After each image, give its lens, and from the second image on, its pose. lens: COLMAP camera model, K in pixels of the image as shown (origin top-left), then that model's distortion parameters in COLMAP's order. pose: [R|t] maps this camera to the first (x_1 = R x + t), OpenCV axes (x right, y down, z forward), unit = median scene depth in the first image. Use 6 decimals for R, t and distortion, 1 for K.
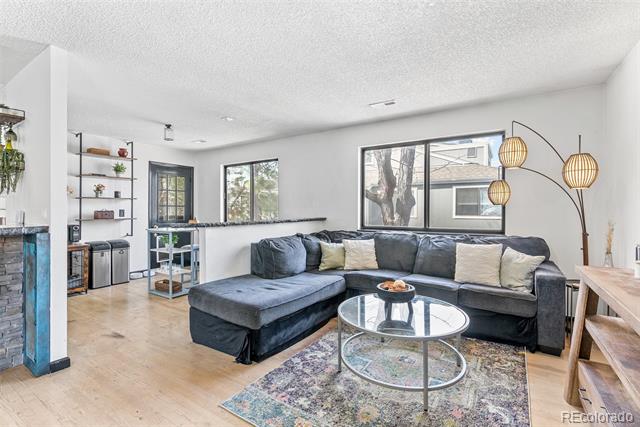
lens RADIAL K [[296.9, 0, 320.2], [0, 296.9, 210.3], [0, 0, 1]] dist [-0.015942, 0.005266]
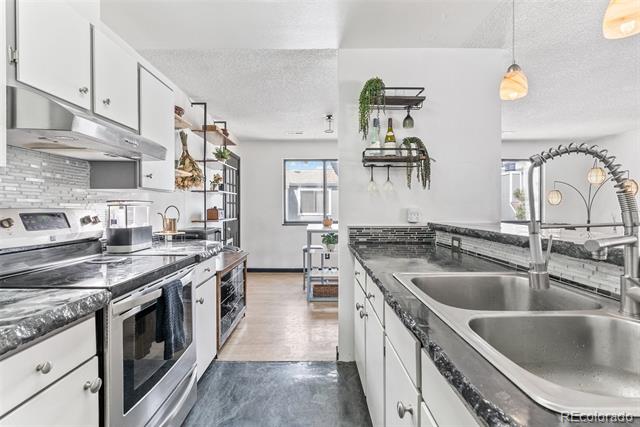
lens RADIAL K [[296.9, 0, 319.3], [0, 296.9, 210.3], [0, 0, 1]] dist [-0.015942, 0.005266]
pose [[0.843164, -0.001211, 0.537655, -0.908584], [-0.000611, 0.999995, 0.003210, 0.002373], [-0.537656, -0.003035, 0.843159, 0.211326]]
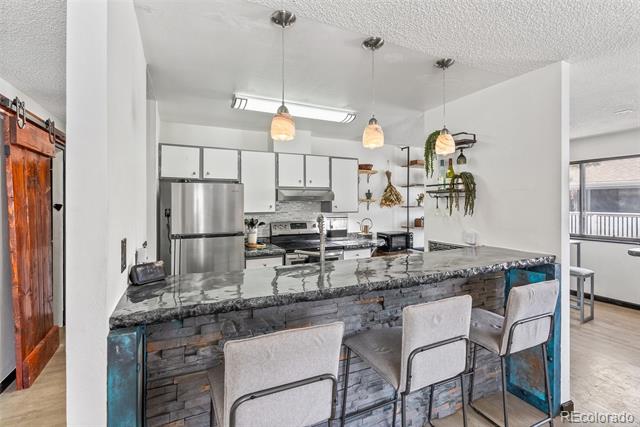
lens RADIAL K [[296.9, 0, 322.4], [0, 296.9, 208.0], [0, 0, 1]] dist [-0.015942, 0.005266]
pose [[0.852197, 0.011036, -0.523104, -0.481057], [-0.003300, 0.999871, 0.015718, -0.050316], [0.523210, -0.011668, 0.852124, -0.080035]]
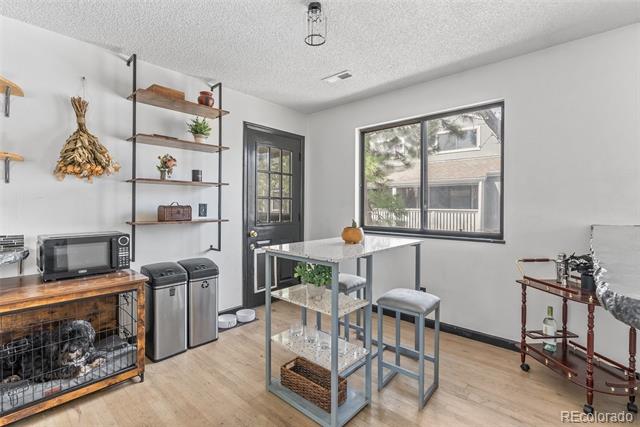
lens RADIAL K [[296.9, 0, 321.2], [0, 296.9, 209.6], [0, 0, 1]] dist [-0.015942, 0.005266]
pose [[0.987645, 0.008273, -0.156488, -0.380726], [-0.006794, 0.999927, 0.009984, 0.001472], [0.156559, -0.008798, 0.987629, 0.503663]]
